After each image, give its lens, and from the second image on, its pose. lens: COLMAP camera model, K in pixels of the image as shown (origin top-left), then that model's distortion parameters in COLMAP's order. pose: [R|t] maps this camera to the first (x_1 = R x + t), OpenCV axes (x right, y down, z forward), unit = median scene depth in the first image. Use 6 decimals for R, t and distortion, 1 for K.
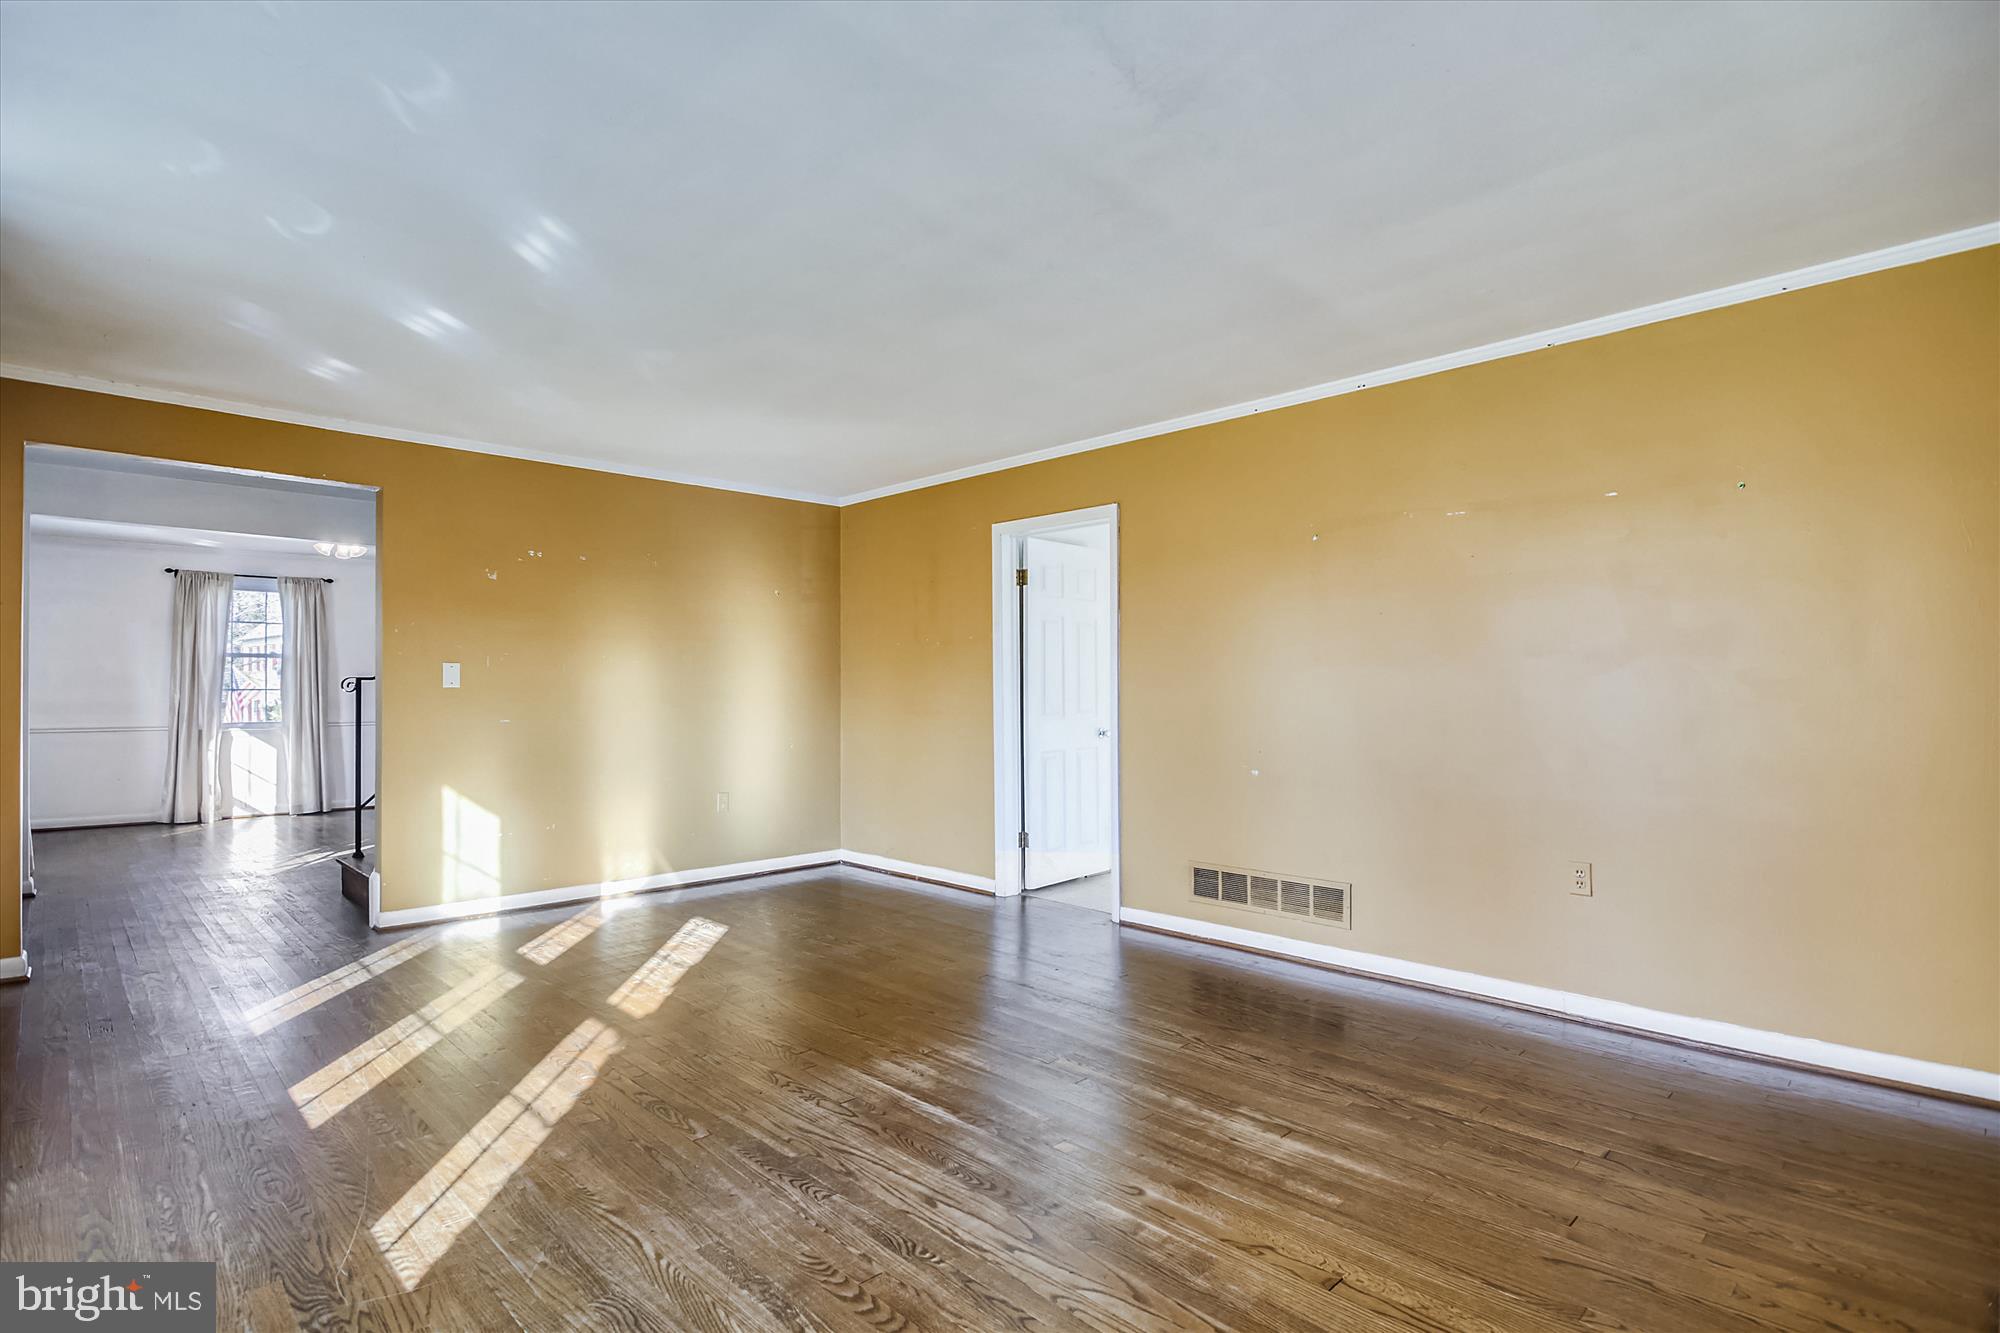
lens RADIAL K [[967.6, 0, 970.5], [0, 967.6, 676.1], [0, 0, 1]] dist [-0.024061, 0.003849]
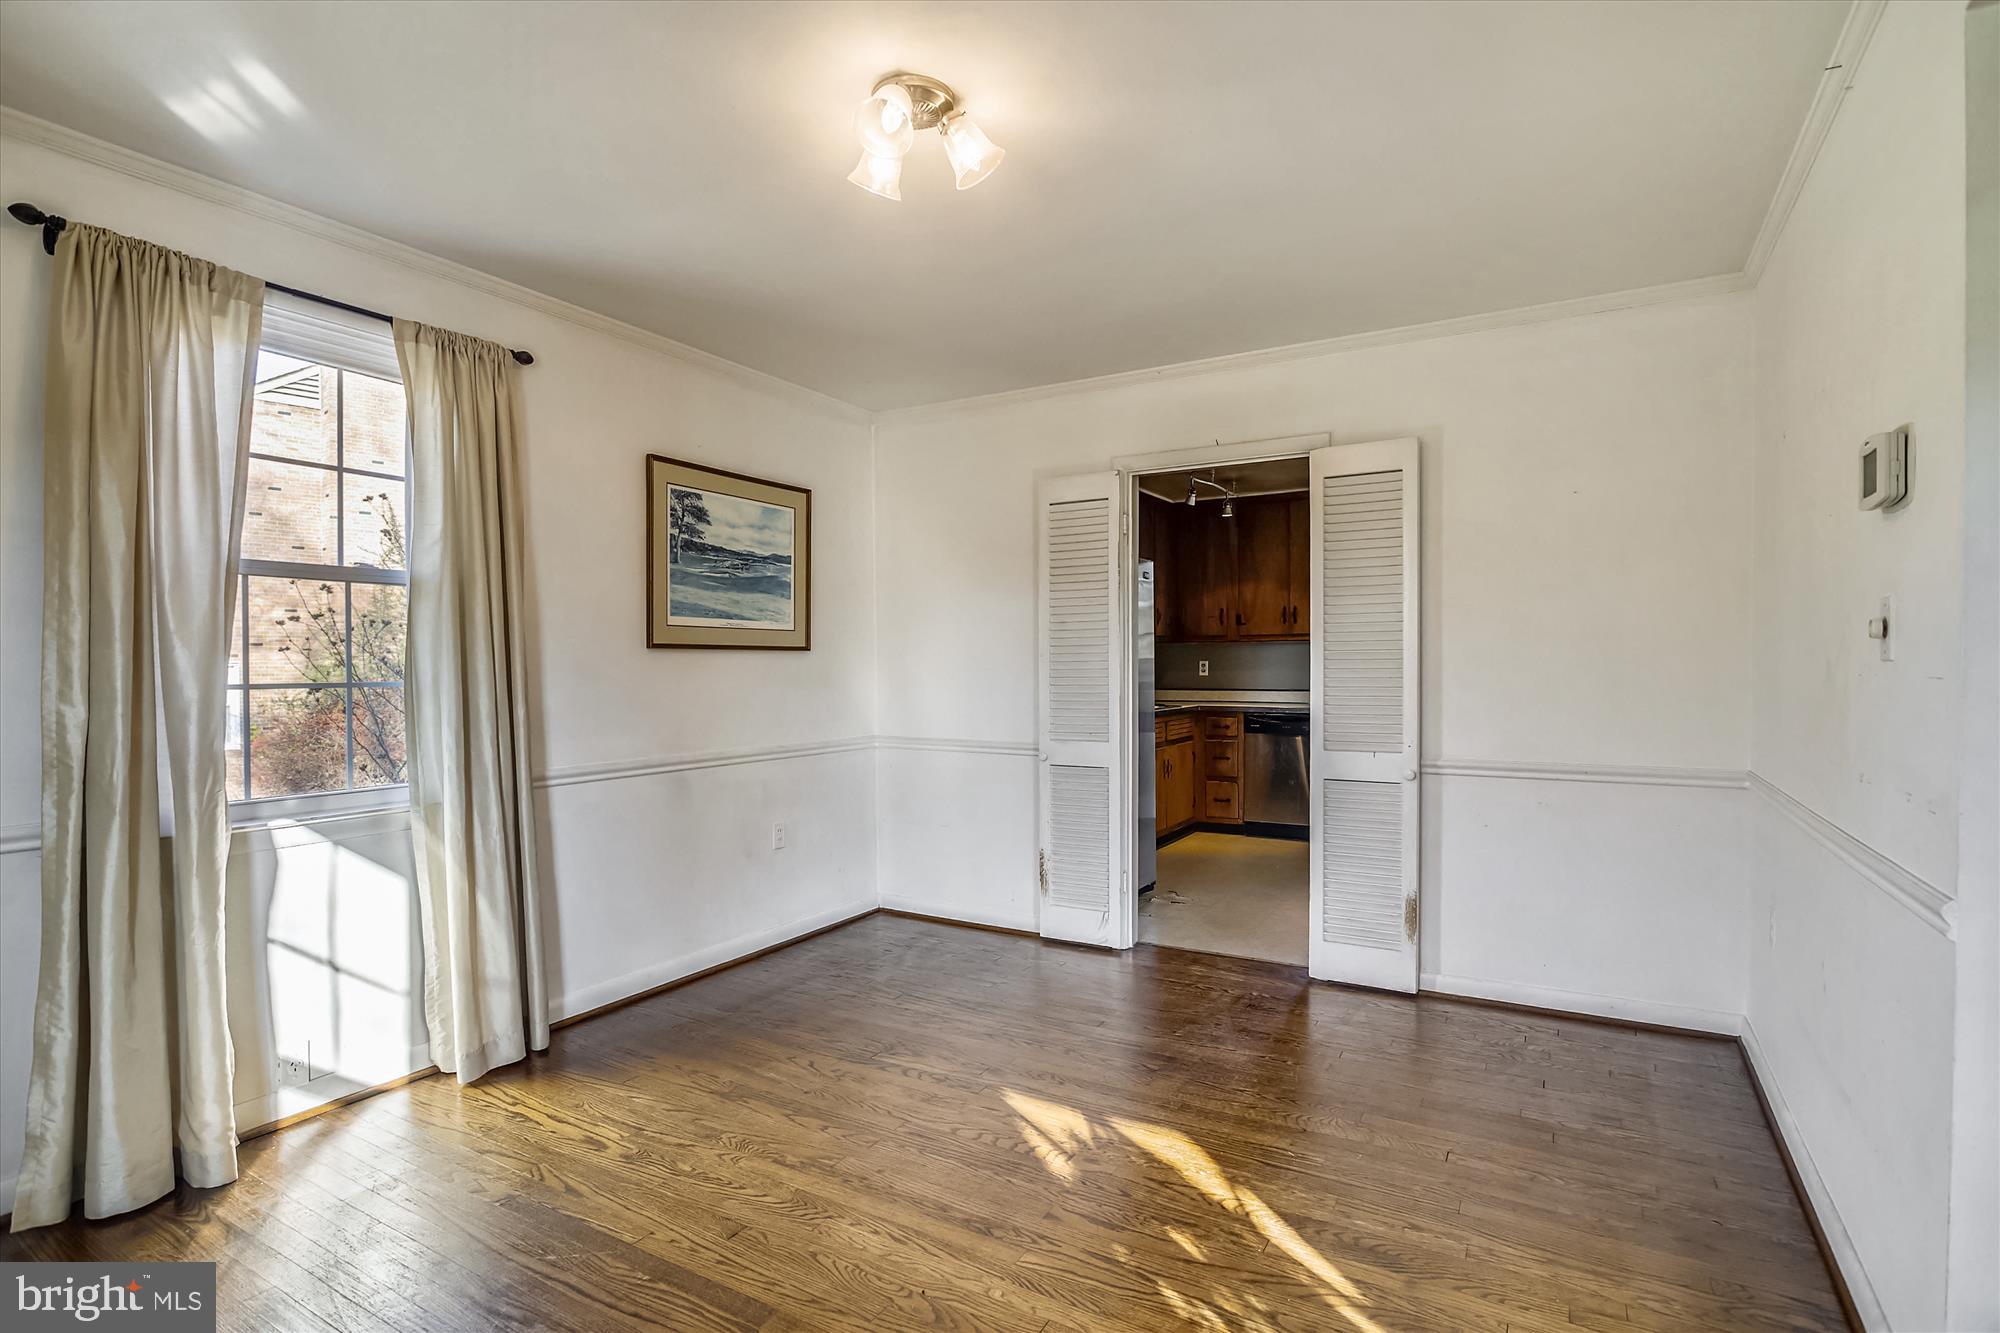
lens RADIAL K [[967.6, 0, 992.2], [0, 967.6, 676.2], [0, 0, 1]] dist [-0.024061, 0.003849]
pose [[0.966114, -0.006332, 0.258039, -1.687053], [0.000159, 0.999713, 0.023939, 0.010838], [-0.258116, -0.023087, 0.965838, 1.768862]]
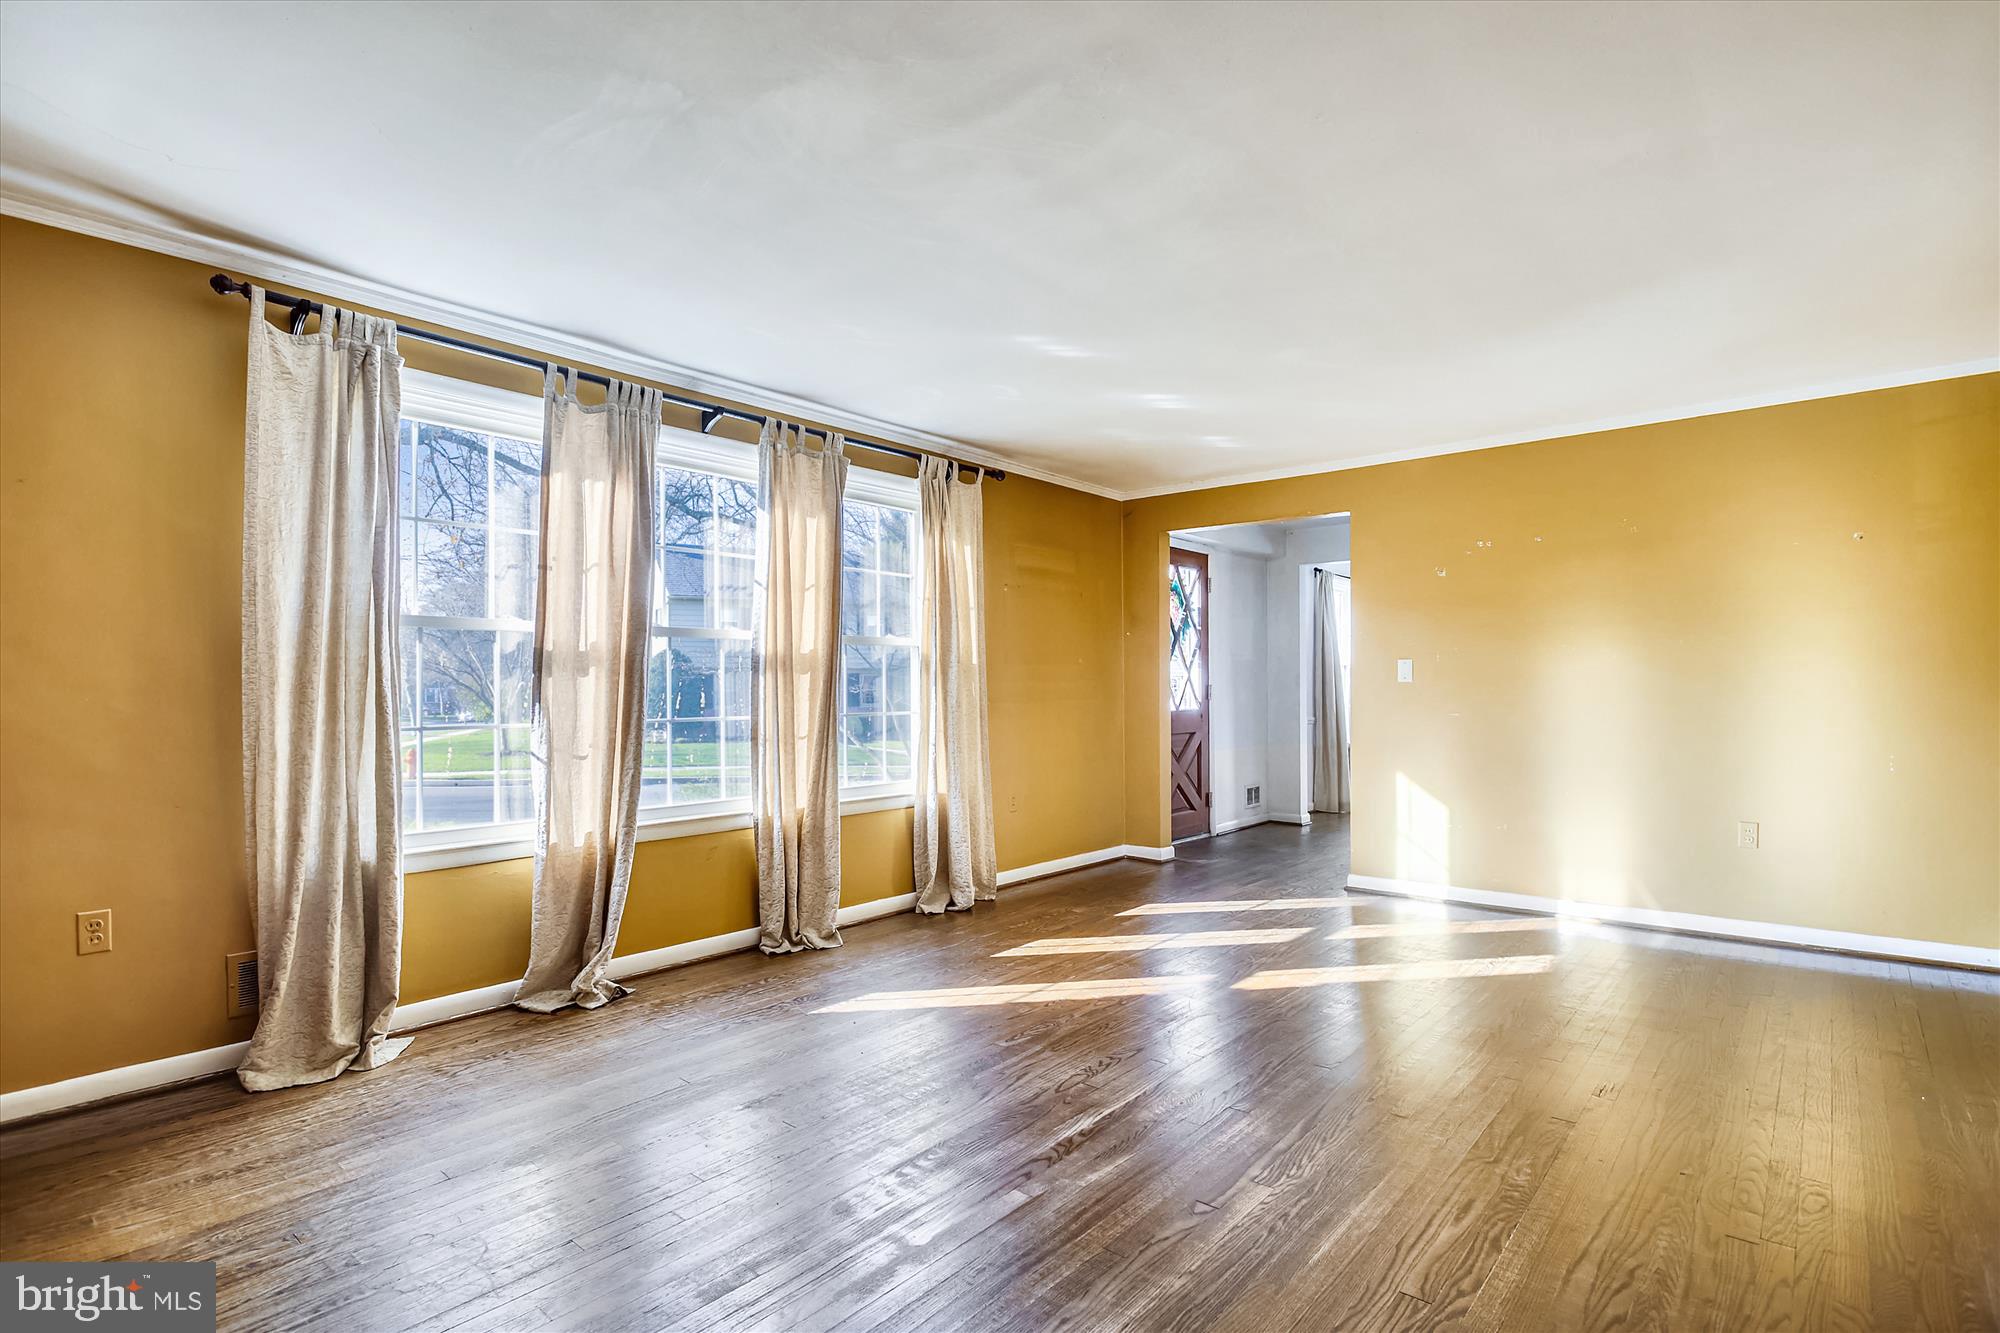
lens RADIAL K [[967.6, 0, 1028.5], [0, 967.6, 686.2], [0, 0, 1]] dist [-0.024061, 0.003849]
pose [[0.115648, -0.000631, -0.993290, 0.644446], [0.020207, 0.999794, 0.001717, 0.008552], [0.993085, -0.020270, 0.115637, 0.598577]]
